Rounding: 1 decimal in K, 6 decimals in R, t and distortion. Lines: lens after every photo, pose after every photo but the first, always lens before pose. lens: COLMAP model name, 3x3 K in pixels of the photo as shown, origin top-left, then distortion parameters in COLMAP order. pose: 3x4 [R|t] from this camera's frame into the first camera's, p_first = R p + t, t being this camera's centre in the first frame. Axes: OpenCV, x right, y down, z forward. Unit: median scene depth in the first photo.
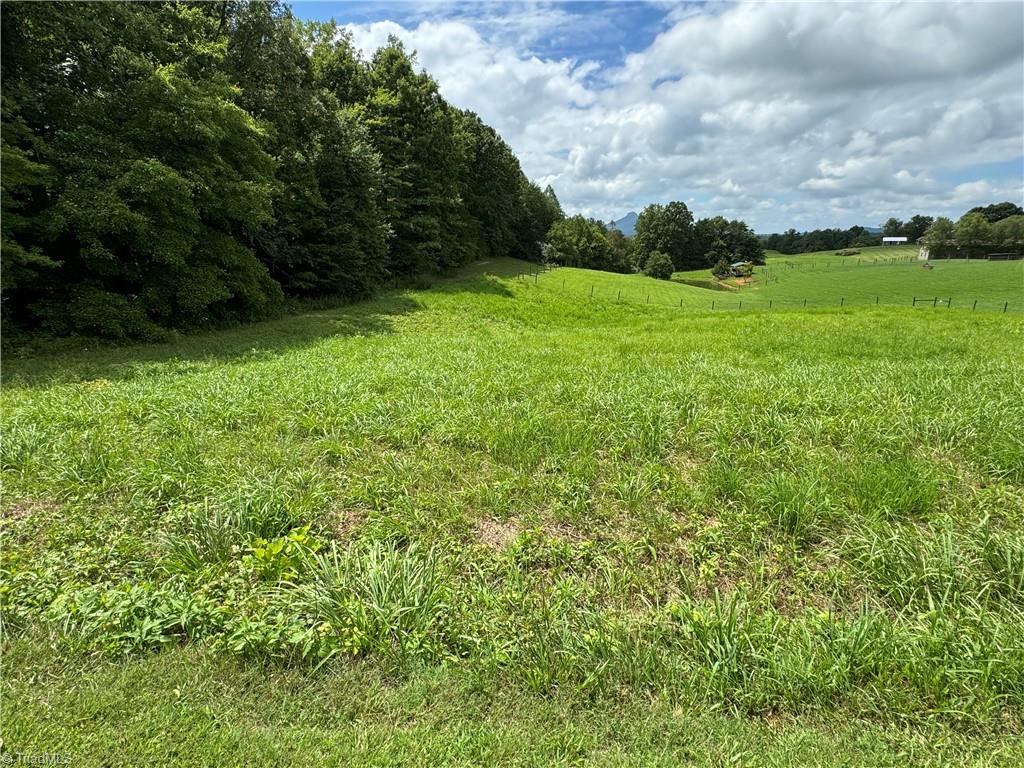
lens RADIAL K [[537.8, 0, 489.8], [0, 537.8, 389.4], [0, 0, 1]] dist [-0.003639, -0.000899]
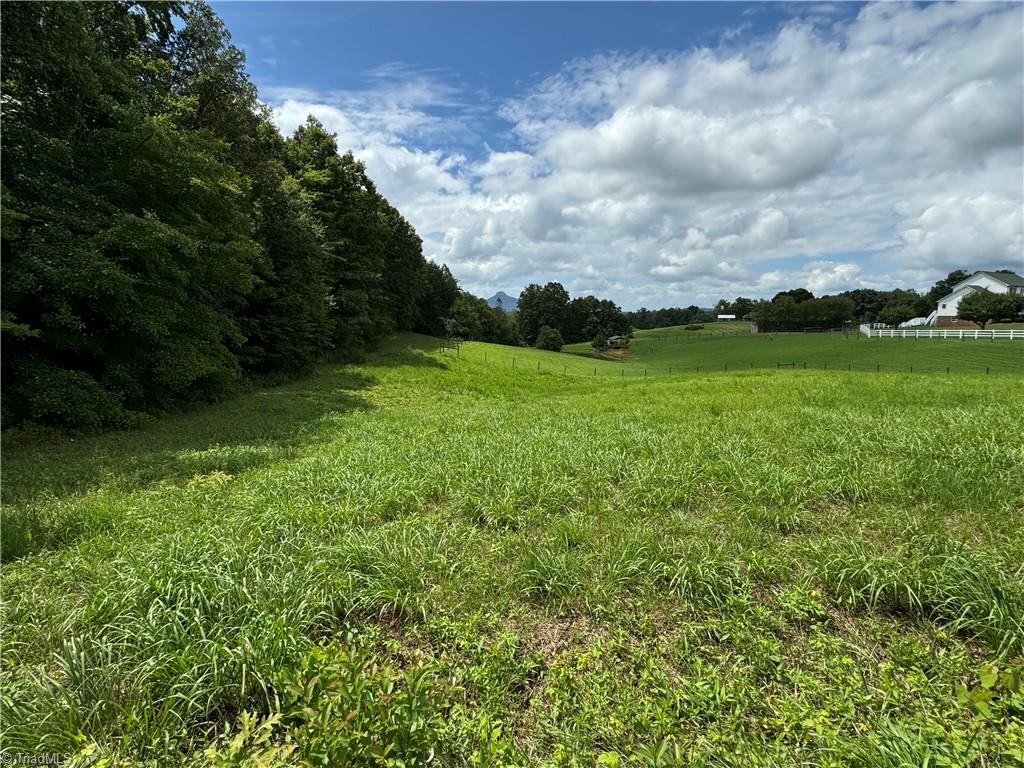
lens RADIAL K [[537.8, 0, 451.9], [0, 537.8, 381.0], [0, 0, 1]] dist [-0.003639, -0.000899]
pose [[0.960713, -0.027758, 0.276153, -0.208409], [0.070470, 0.986776, -0.145970, -0.004351], [-0.268449, 0.159695, 0.949964, 0.051188]]
